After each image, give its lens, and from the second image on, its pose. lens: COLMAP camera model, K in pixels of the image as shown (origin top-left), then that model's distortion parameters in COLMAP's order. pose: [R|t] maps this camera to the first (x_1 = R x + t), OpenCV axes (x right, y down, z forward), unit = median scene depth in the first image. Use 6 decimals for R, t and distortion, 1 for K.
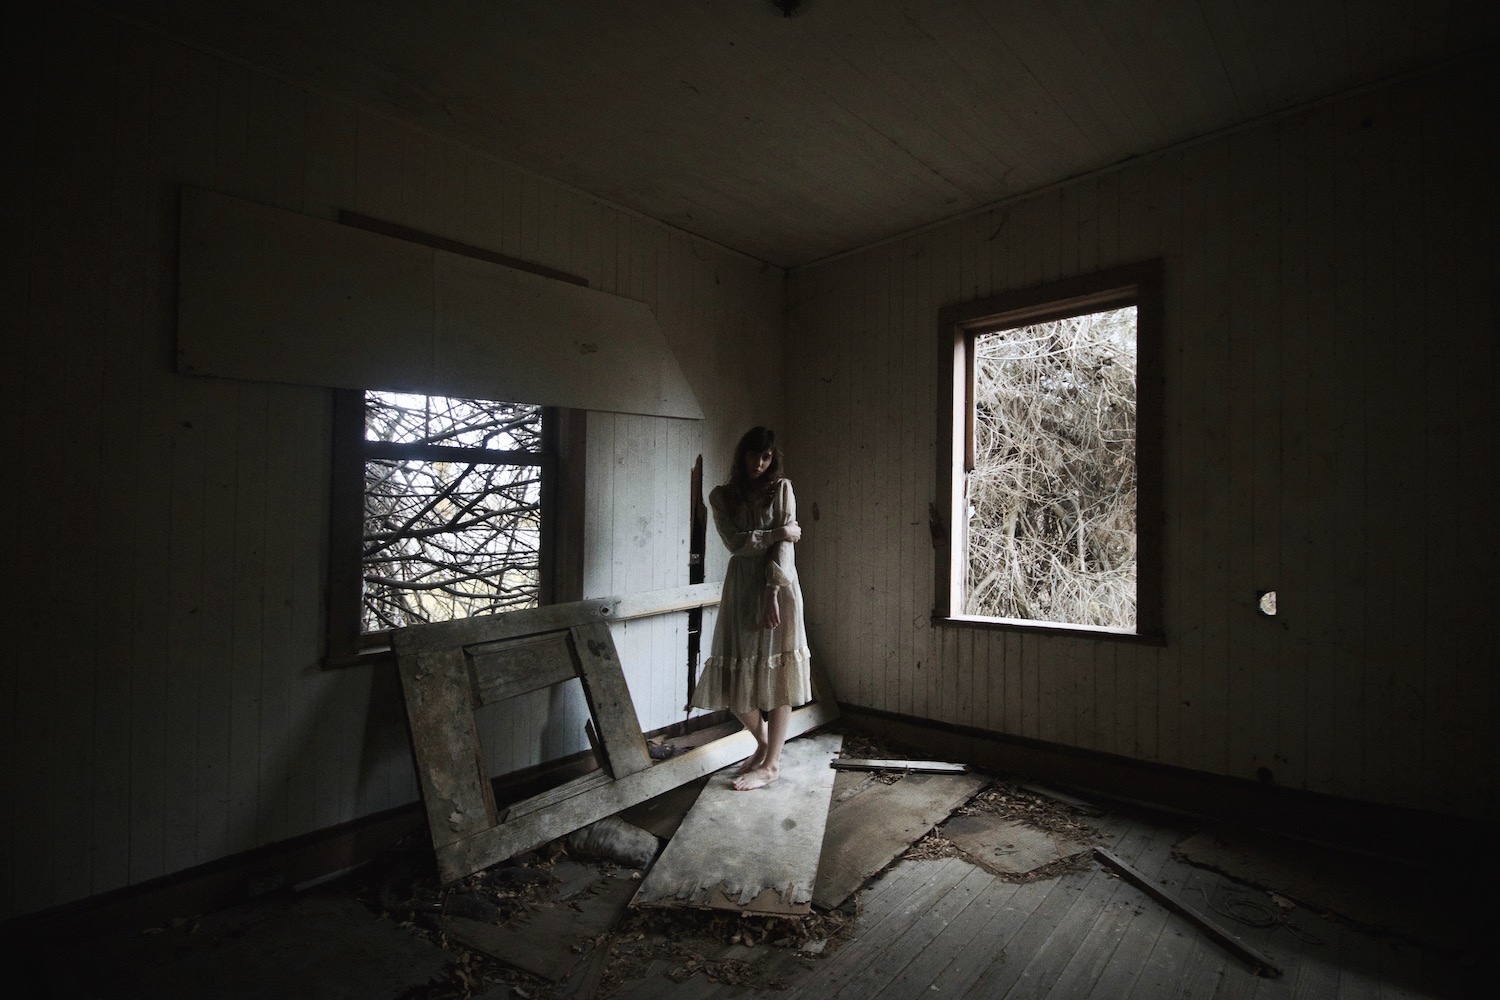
lens RADIAL K [[702.8, 0, 747.7], [0, 702.8, 494.2], [0, 0, 1]] dist [-0.008917, -0.008499]
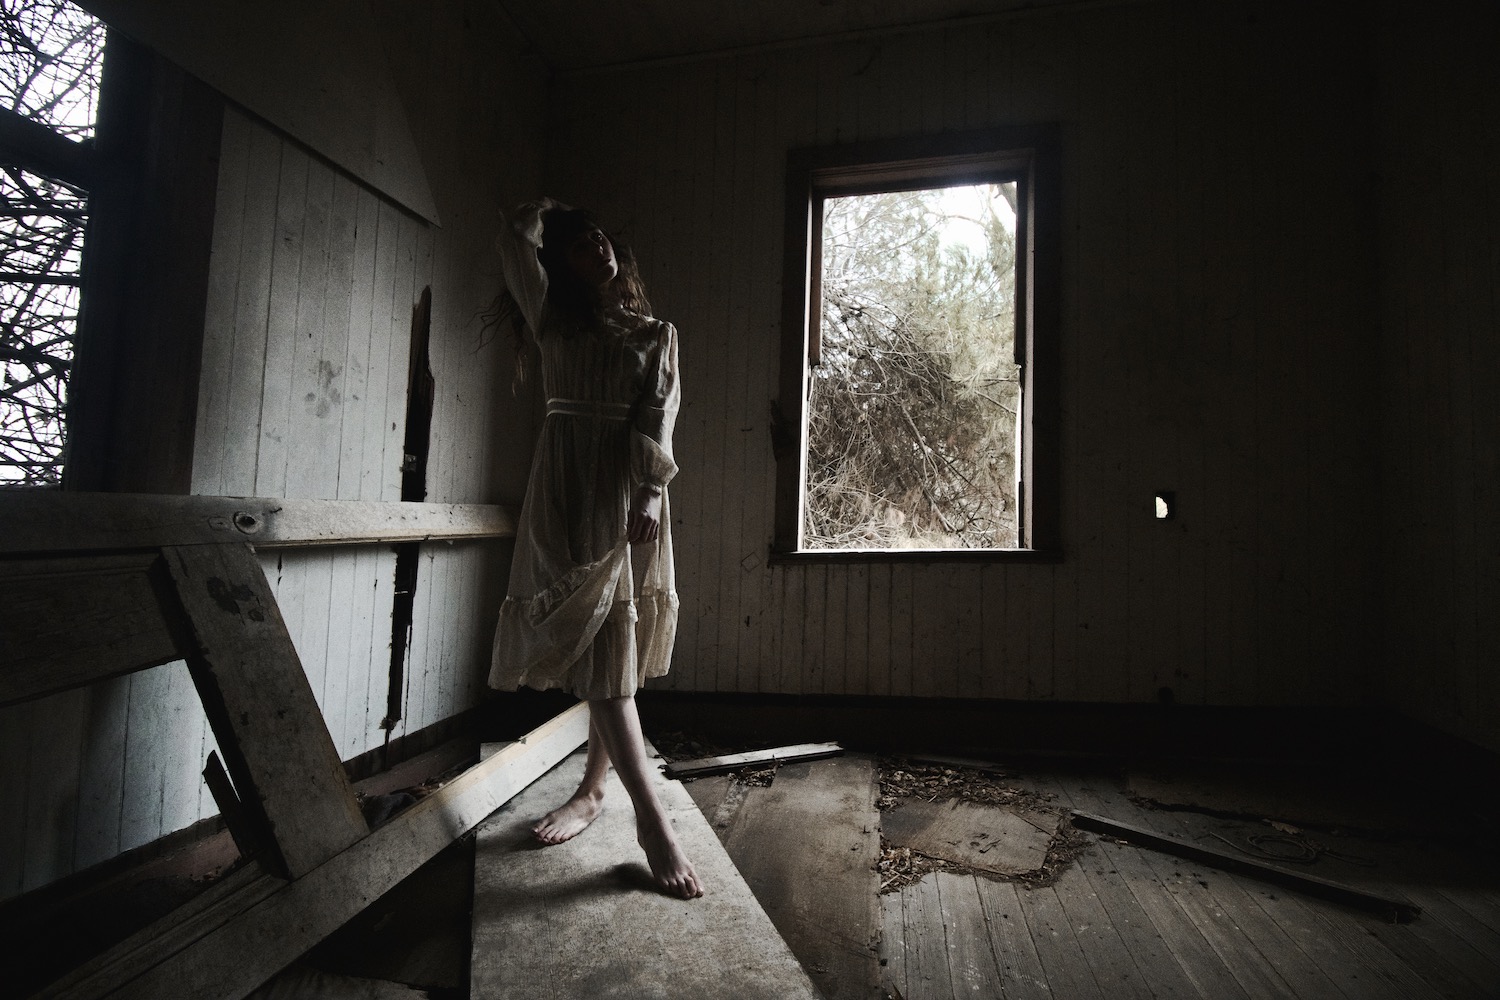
lens RADIAL K [[702.8, 0, 759.0], [0, 702.8, 489.7], [0, 0, 1]] dist [-0.008917, -0.008499]
pose [[0.845429, 0.042612, 0.532386, -0.166989], [-0.024454, 0.998855, -0.041115, 0.159043], [-0.533528, 0.021741, 0.845503, 0.431493]]
